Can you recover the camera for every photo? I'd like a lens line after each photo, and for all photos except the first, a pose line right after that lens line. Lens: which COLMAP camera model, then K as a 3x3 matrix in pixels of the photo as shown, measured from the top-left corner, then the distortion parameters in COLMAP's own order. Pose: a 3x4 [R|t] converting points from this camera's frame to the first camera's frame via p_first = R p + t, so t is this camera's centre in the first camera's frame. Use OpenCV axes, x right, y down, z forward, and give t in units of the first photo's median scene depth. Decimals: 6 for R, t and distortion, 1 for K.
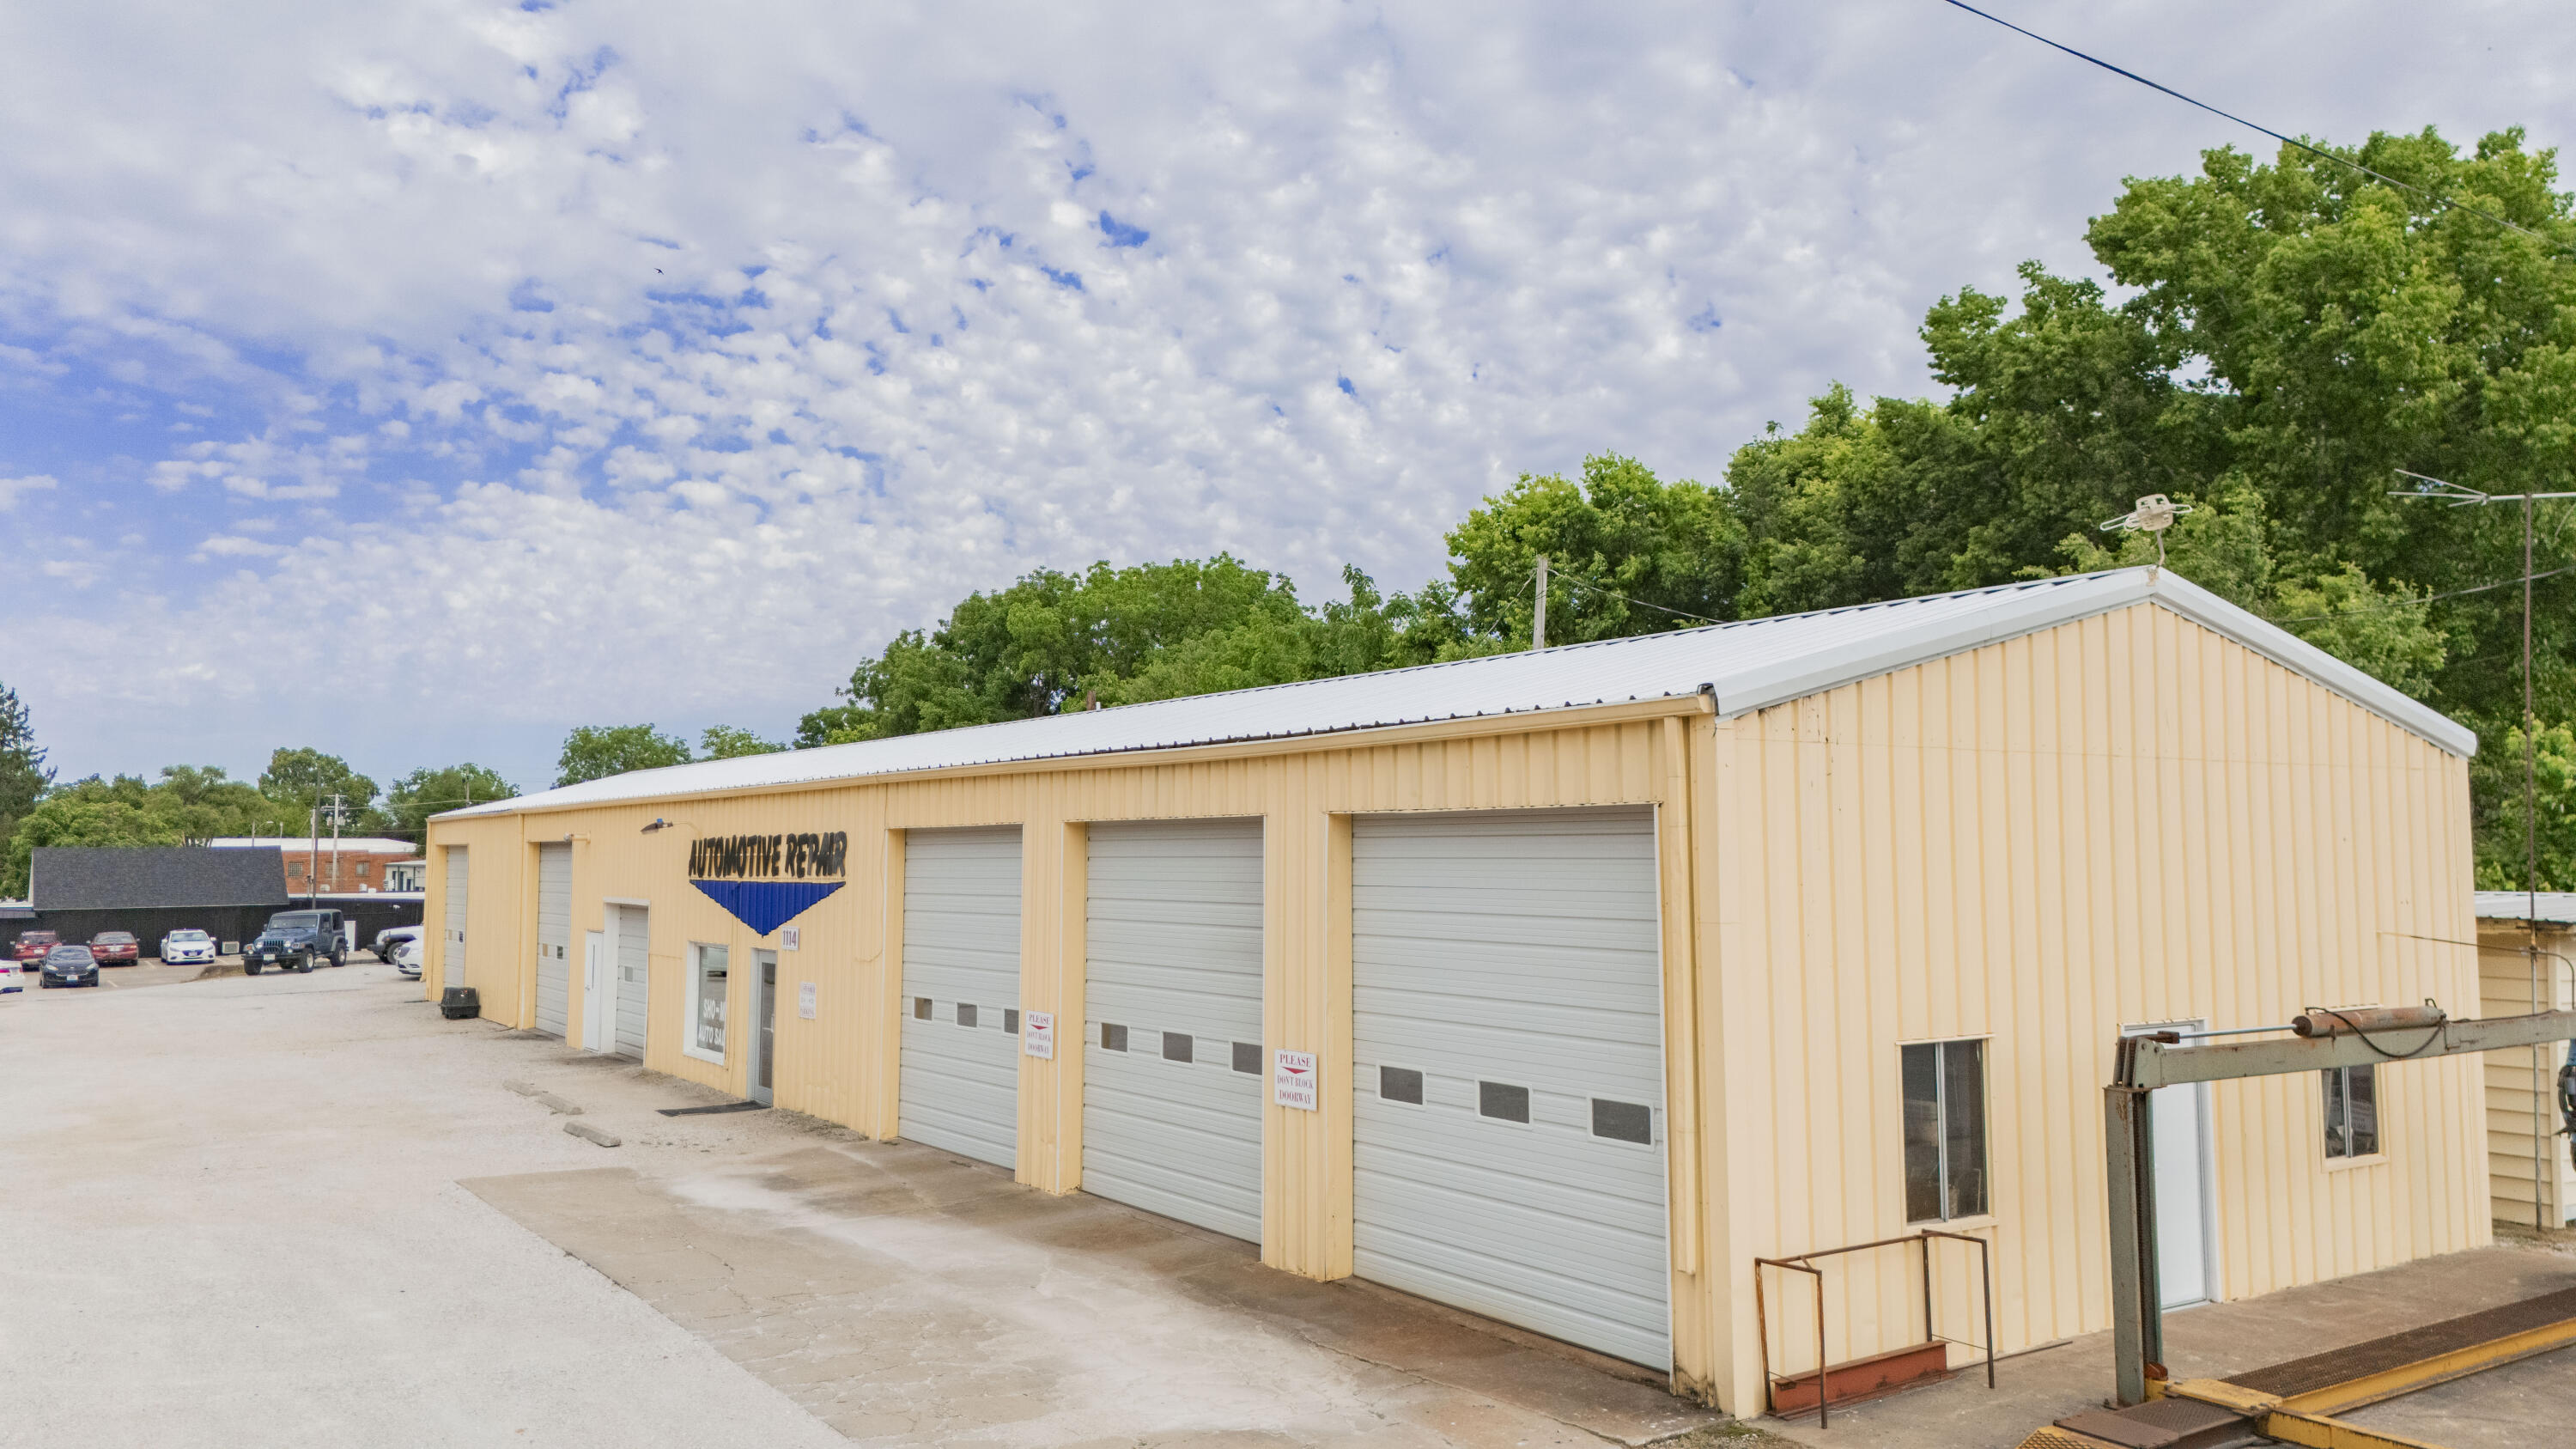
lens RADIAL K [[1929.3, 0, 1298.6], [0, 1929.3, 719.4], [0, 0, 1]] dist [0.074106, -0.057973]
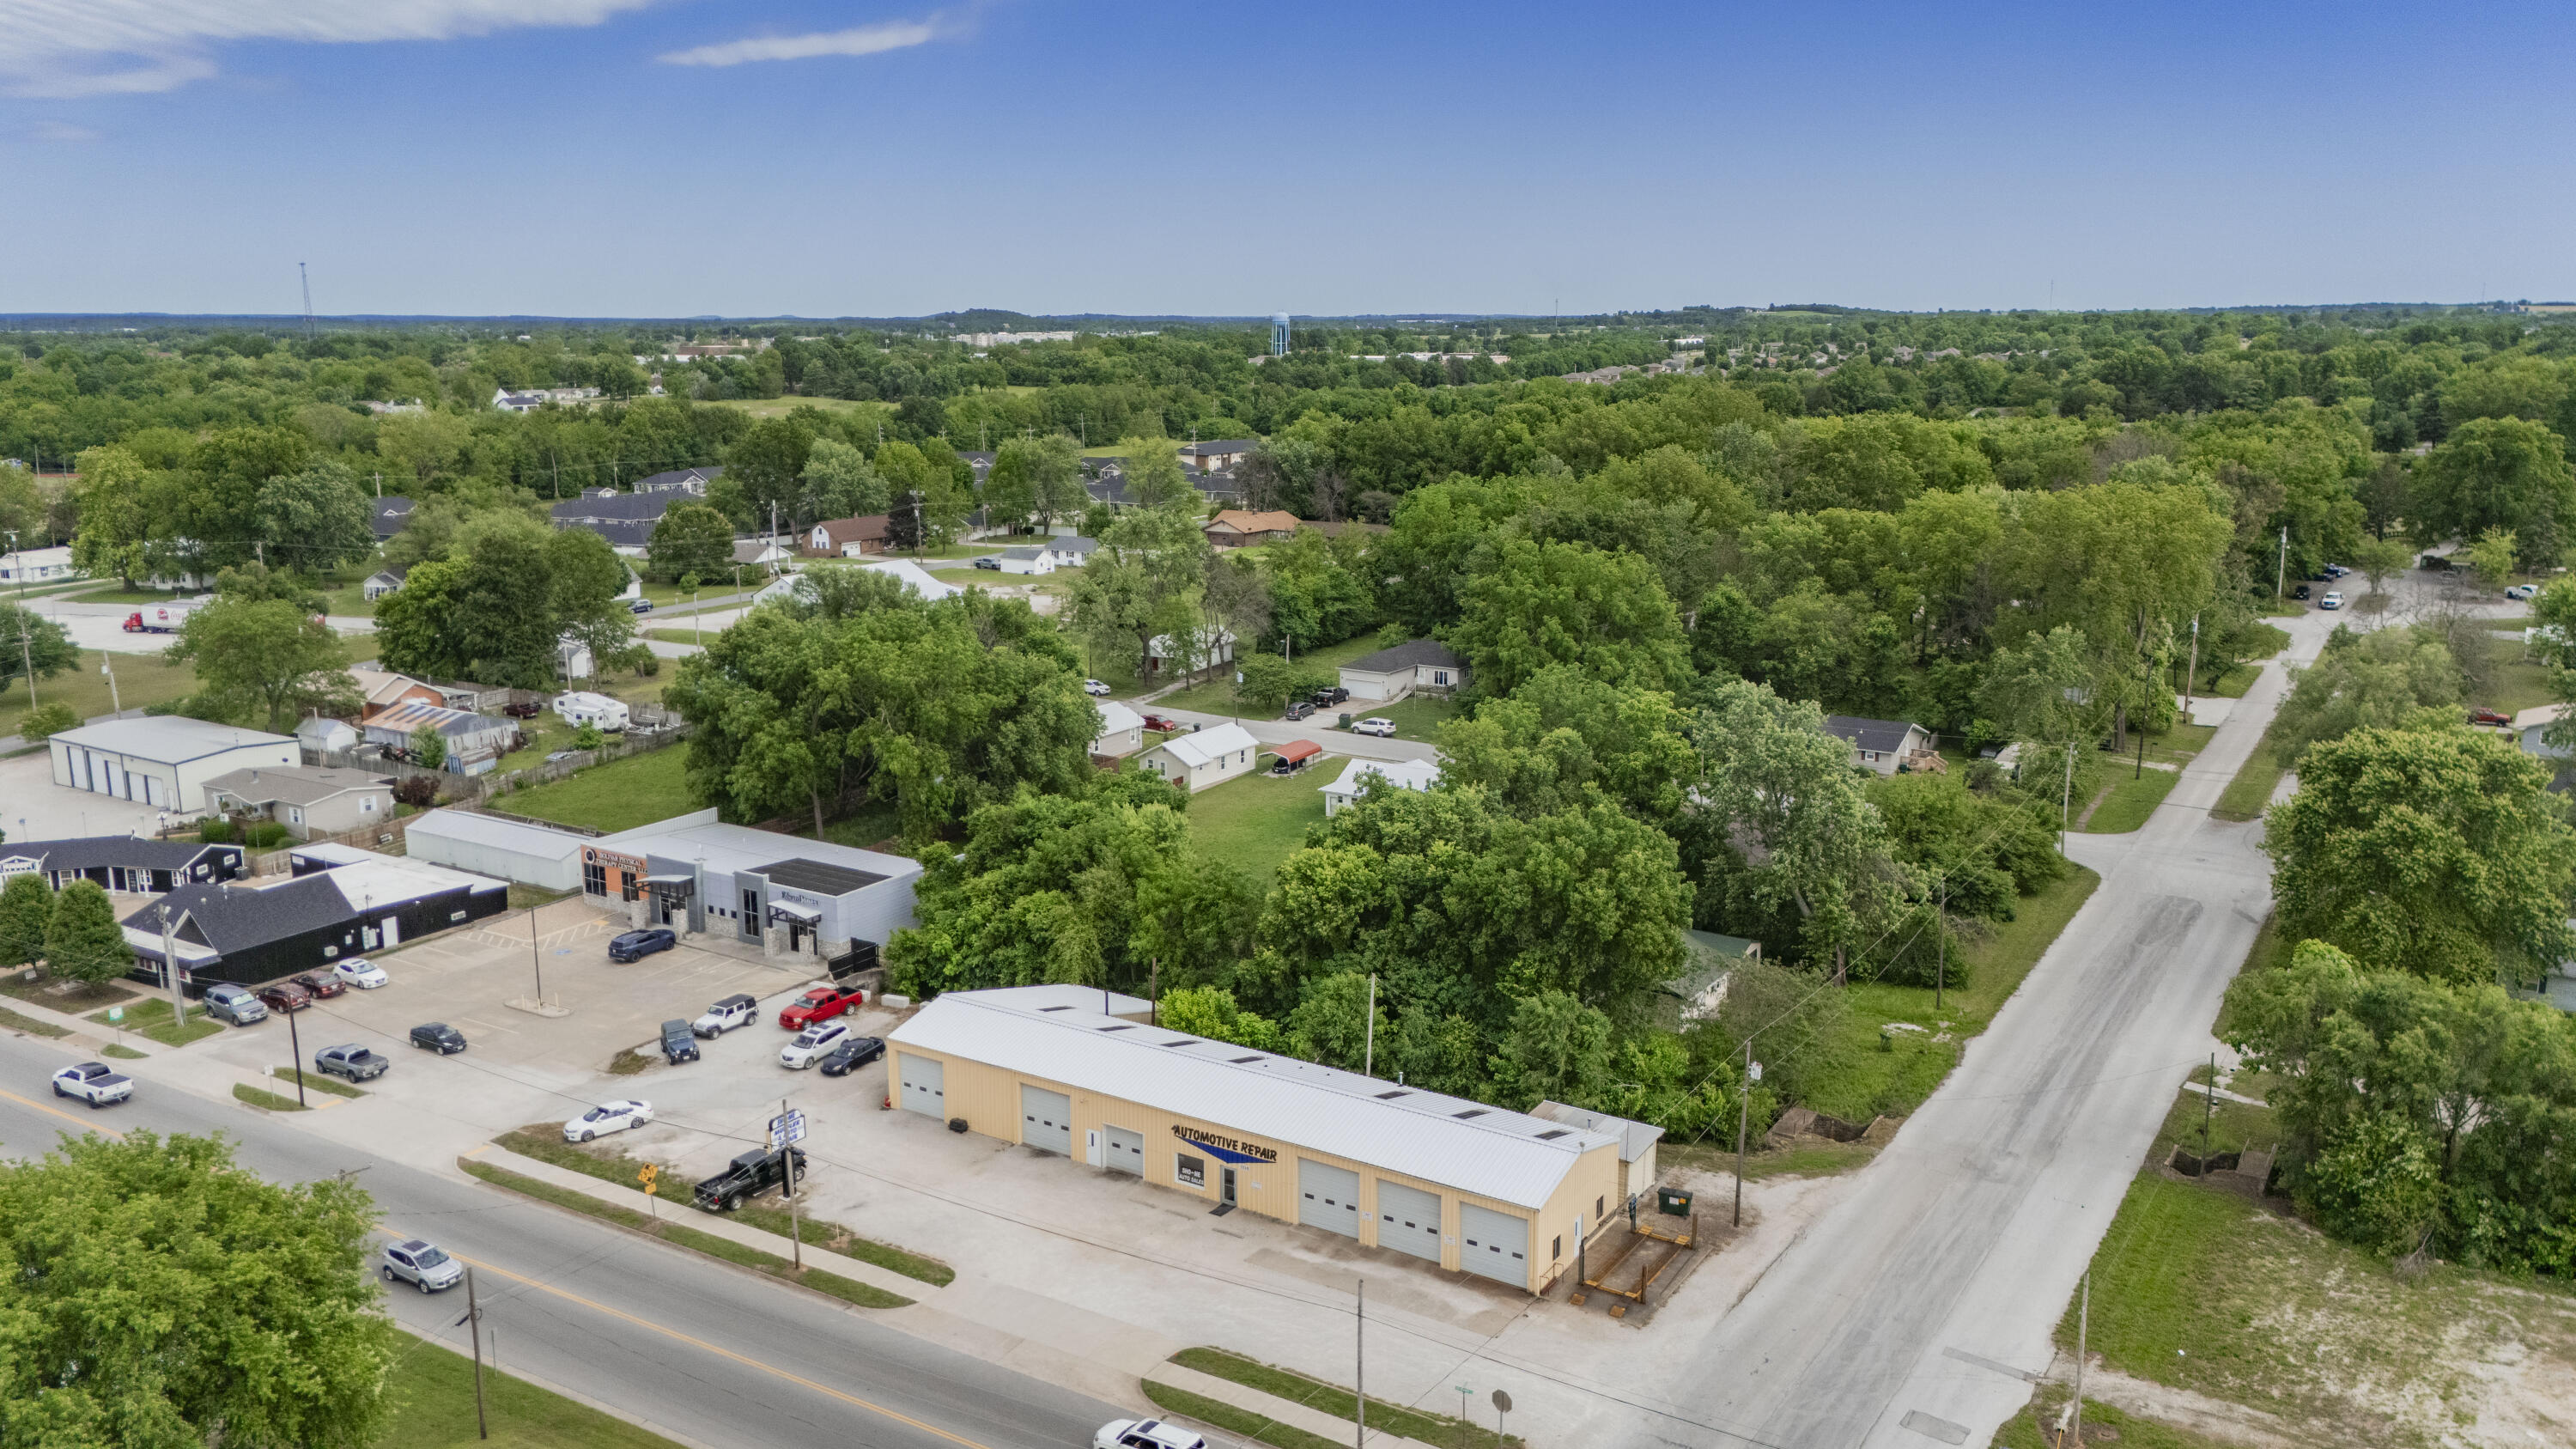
lens RADIAL K [[1996.3, 0, 1288.0], [0, 1996.3, 724.5], [0, 0, 1]] dist [0.077251, -0.067485]
pose [[0.922986, -0.077442, 0.376960, -1.671046], [-0.027334, 0.963876, 0.264943, -1.858089], [-0.383861, -0.254843, 0.887528, -2.434896]]
